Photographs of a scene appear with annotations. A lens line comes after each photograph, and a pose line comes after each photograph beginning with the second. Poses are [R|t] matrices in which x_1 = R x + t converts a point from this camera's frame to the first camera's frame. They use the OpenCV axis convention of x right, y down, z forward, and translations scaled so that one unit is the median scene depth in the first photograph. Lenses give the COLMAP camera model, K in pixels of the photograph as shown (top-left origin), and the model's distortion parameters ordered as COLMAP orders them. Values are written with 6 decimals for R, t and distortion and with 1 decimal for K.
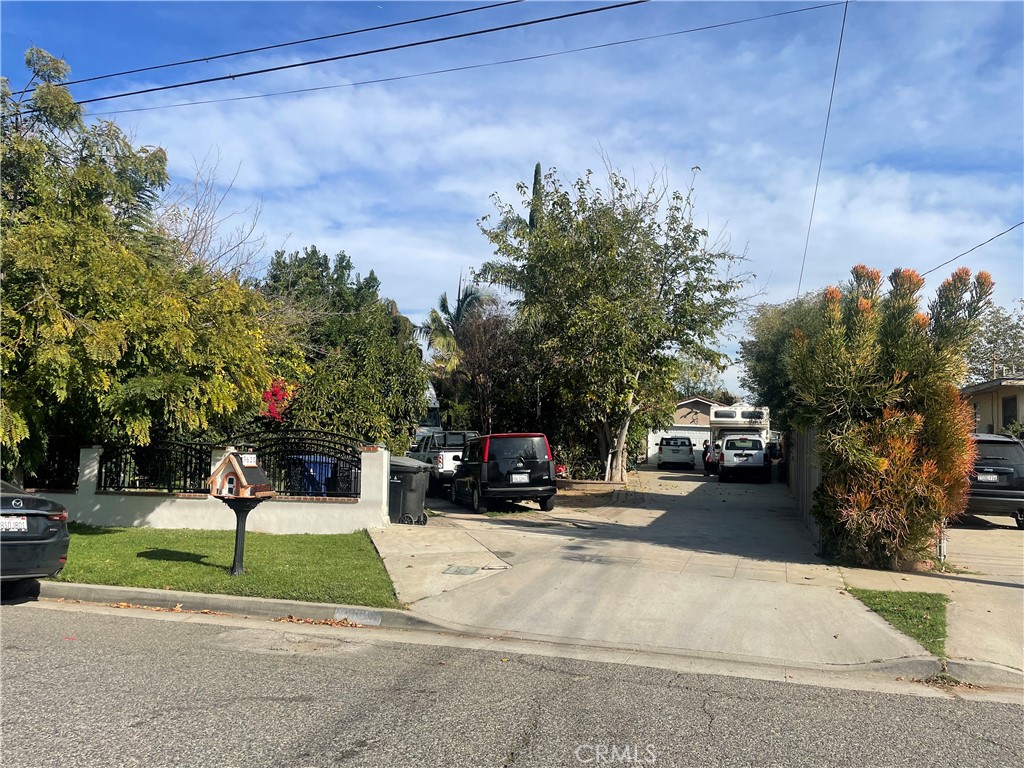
lens RADIAL K [[750.5, 0, 508.6], [0, 750.5, 377.5], [0, 0, 1]] dist [0.101152, -0.131898]
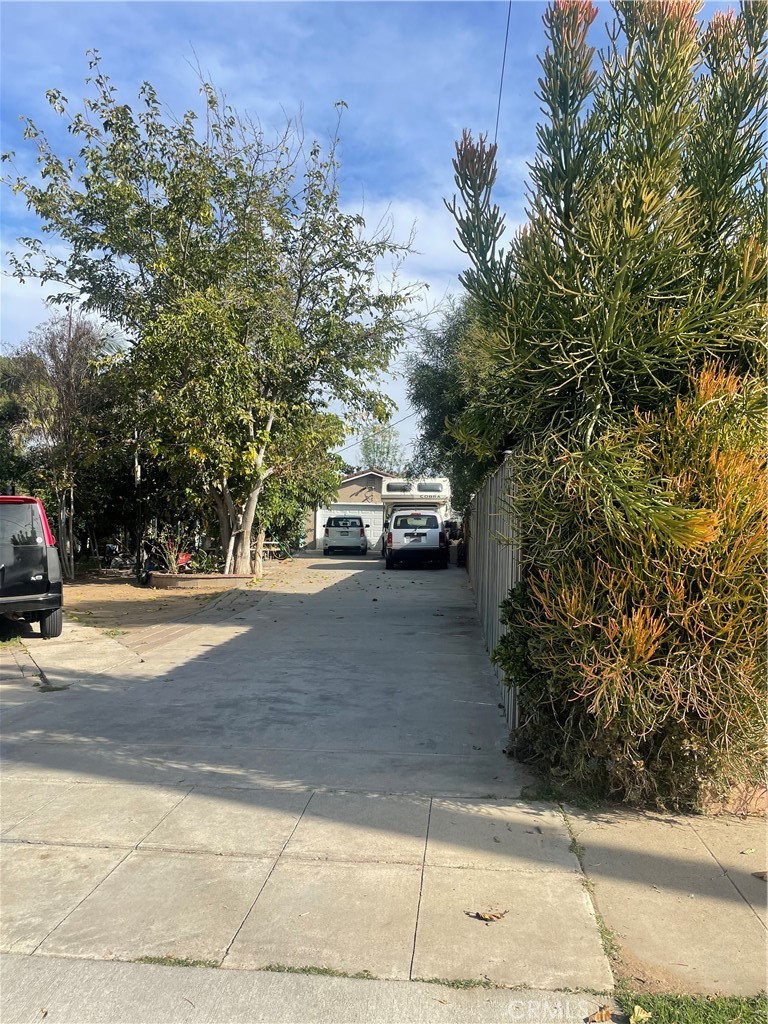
lens RADIAL K [[750.5, 0, 373.3], [0, 750.5, 515.2], [0, 0, 1]] dist [0.101152, -0.131898]
pose [[0.976061, -0.011237, 0.217204, 0.110326], [-0.003222, 0.997808, 0.066101, 0.034368], [-0.217471, -0.065218, 0.973885, 0.280803]]
